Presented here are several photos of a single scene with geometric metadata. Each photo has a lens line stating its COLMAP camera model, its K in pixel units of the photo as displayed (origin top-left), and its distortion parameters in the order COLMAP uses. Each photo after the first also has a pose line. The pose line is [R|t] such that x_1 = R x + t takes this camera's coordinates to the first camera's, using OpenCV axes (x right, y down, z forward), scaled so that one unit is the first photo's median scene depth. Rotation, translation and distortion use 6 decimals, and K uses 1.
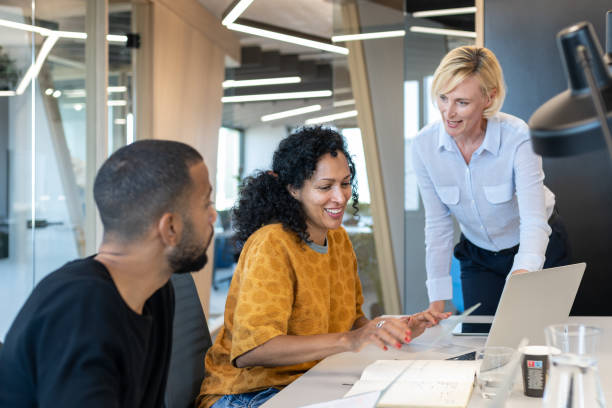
lens RADIAL K [[1762.2, 0, 306.0], [0, 1762.2, 204.0], [0, 0, 1]] dist [0.085057, 1.173299]
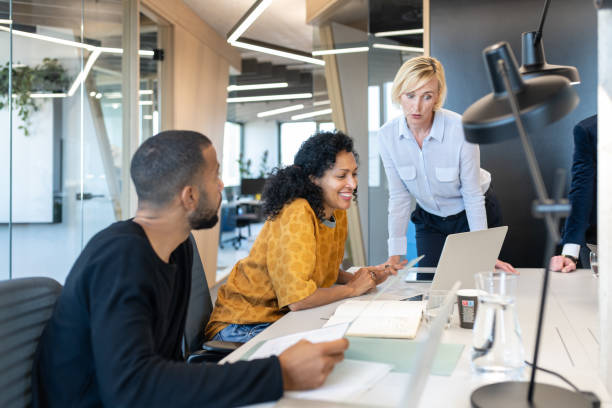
lens RADIAL K [[1762.2, 0, 306.0], [0, 1762.2, 204.0], [0, 0, 1]] dist [0.085057, 1.173299]
pose [[0.999881, 0.000019, 0.015438, -0.010217], [0.000010, 0.999998, -0.001893, 0.020028], [-0.015438, 0.001893, 0.999879, -0.304670]]
